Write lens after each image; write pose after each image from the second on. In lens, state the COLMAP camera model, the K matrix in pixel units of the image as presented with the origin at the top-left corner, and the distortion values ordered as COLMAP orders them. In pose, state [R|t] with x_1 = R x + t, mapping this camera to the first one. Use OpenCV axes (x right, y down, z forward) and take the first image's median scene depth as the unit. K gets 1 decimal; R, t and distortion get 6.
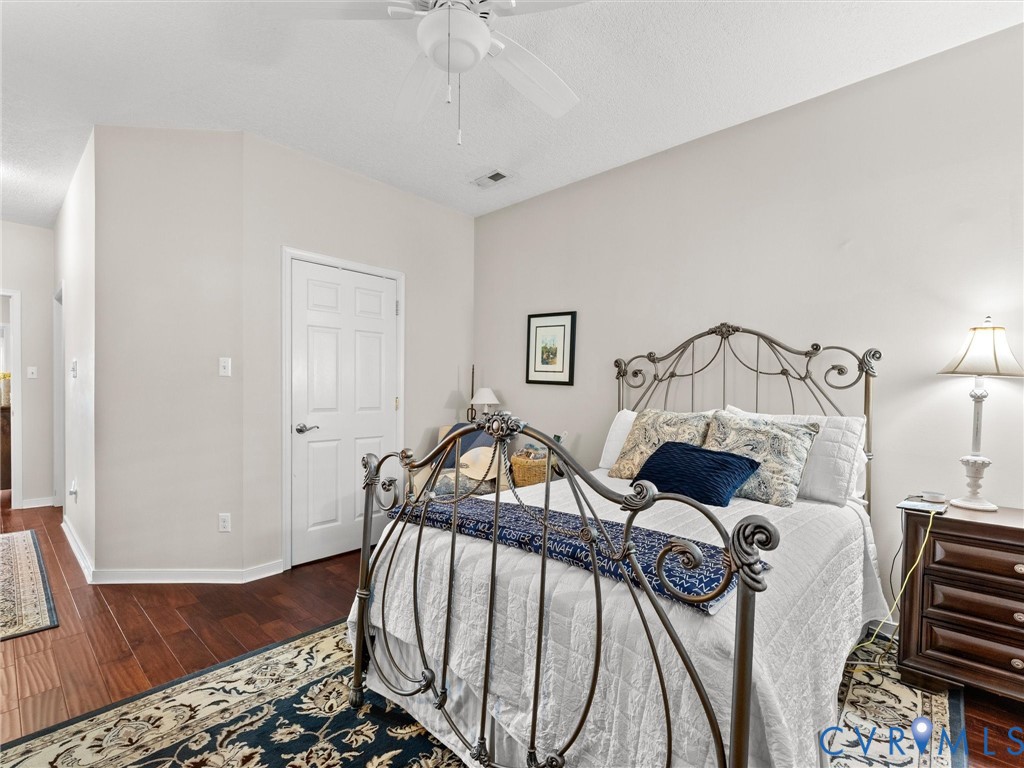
lens RADIAL K [[481.5, 0, 507.0], [0, 481.5, 399.2], [0, 0, 1]] dist [0.000698, -0.000112]
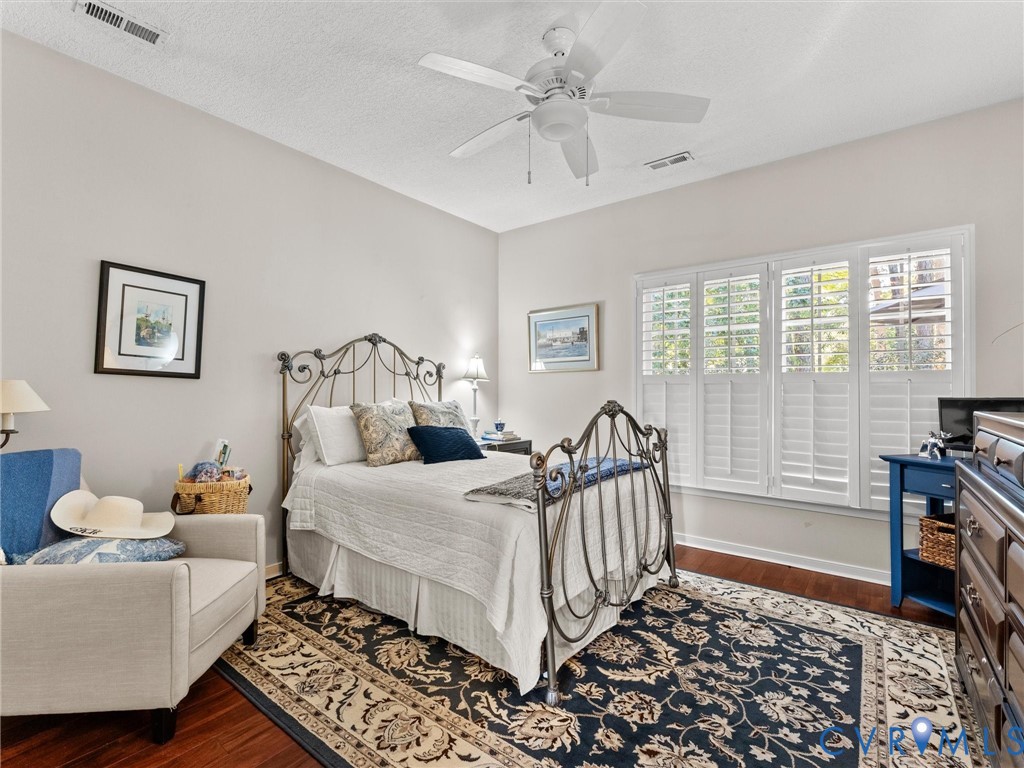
lens RADIAL K [[468.9, 0, 512.0], [0, 468.9, 384.0], [0, 0, 1]] dist [0.004137, -0.000687]
pose [[-0.092485, 0.001407, 0.995713, -0.839771], [0.009706, 0.999953, -0.000512, -0.020148], [-0.995667, 0.009617, -0.092495, 0.770033]]
